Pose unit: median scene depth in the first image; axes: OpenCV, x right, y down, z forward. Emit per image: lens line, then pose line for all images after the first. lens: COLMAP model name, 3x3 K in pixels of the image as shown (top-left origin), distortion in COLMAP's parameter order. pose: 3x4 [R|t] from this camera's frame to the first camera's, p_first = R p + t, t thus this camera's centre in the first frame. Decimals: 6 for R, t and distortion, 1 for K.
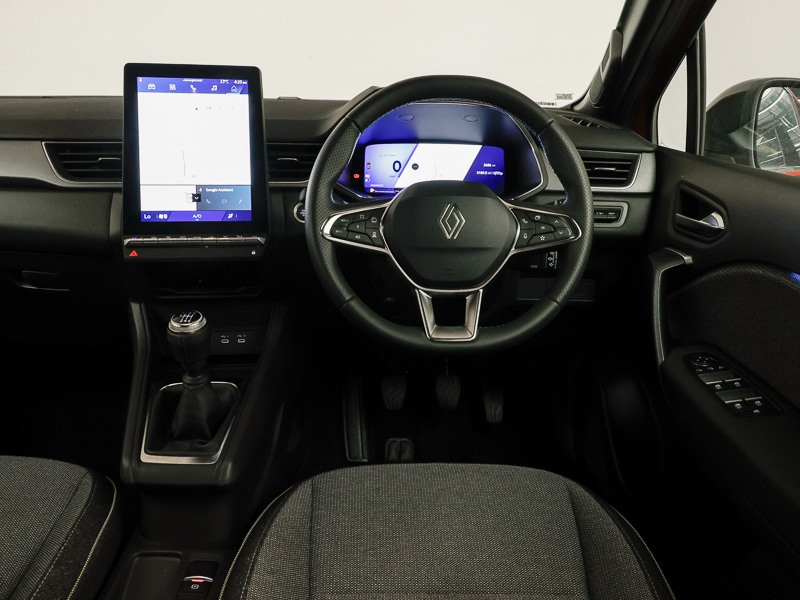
lens RADIAL K [[864.3, 0, 398.5], [0, 864.3, 300.8], [0, 0, 1]] dist [0.007308, 0.000000]
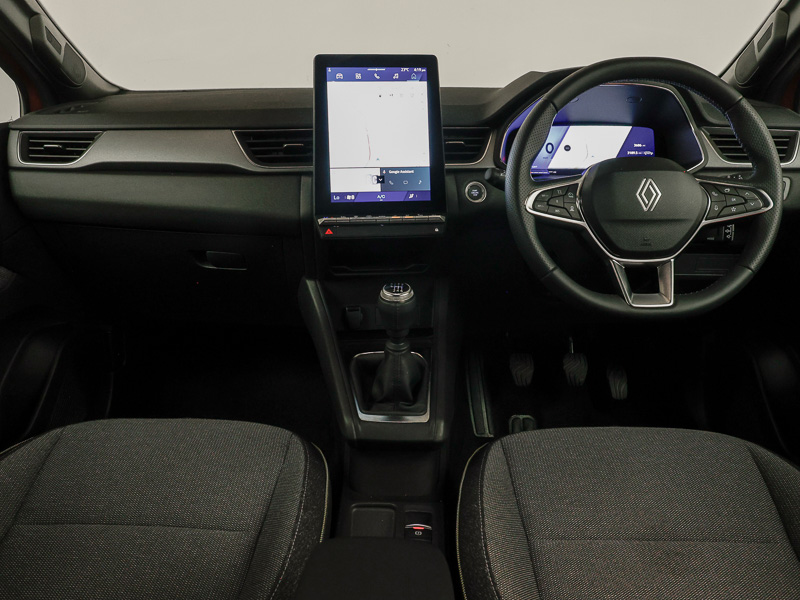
lens RADIAL K [[864.3, 0, 401.8], [0, 864.3, 299.4], [0, 0, 1]] dist [0.007308, 0.000000]
pose [[0.998138, -0.008057, -0.060459, -0.147221], [0.008597, 0.999925, 0.008674, 0.020643], [0.060385, -0.009177, 0.998133, -0.067648]]
